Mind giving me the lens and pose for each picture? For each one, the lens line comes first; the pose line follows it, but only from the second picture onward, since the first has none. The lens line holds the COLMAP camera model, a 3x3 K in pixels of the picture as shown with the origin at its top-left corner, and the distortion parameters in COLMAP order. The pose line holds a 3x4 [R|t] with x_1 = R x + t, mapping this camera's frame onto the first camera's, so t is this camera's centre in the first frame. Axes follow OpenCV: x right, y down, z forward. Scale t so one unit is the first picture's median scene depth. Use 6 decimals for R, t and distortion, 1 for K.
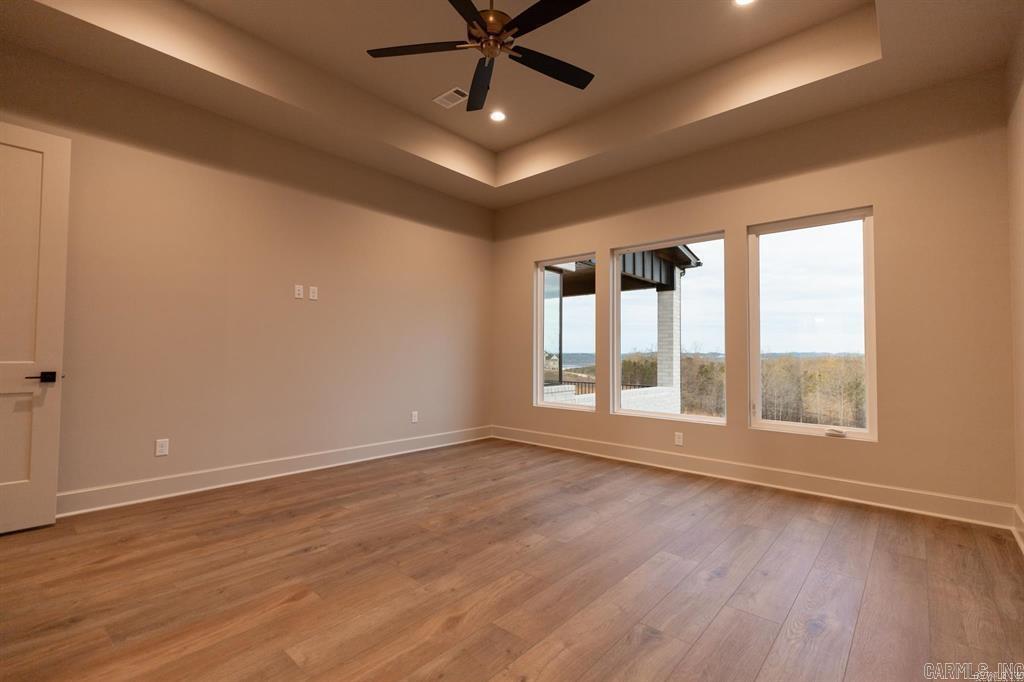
lens RADIAL K [[459.8, 0, 513.7], [0, 459.8, 327.7], [0, 0, 1]] dist [0.011101, 0.000053]
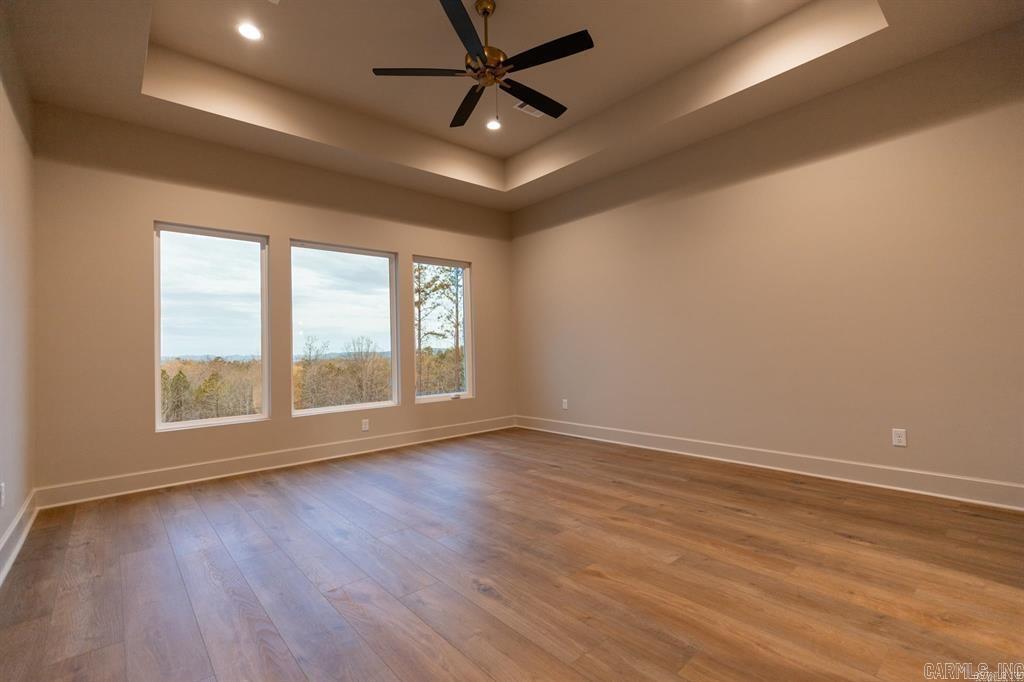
lens RADIAL K [[455.6, 0, 512.5], [0, 455.6, 337.9], [0, 0, 1]] dist [0.003765, -0.000478]
pose [[0.132398, 0.011170, 0.991134, -1.410414], [-0.018769, 0.999785, -0.008760, 0.051658], [-0.991019, -0.017443, 0.132580, 0.973937]]
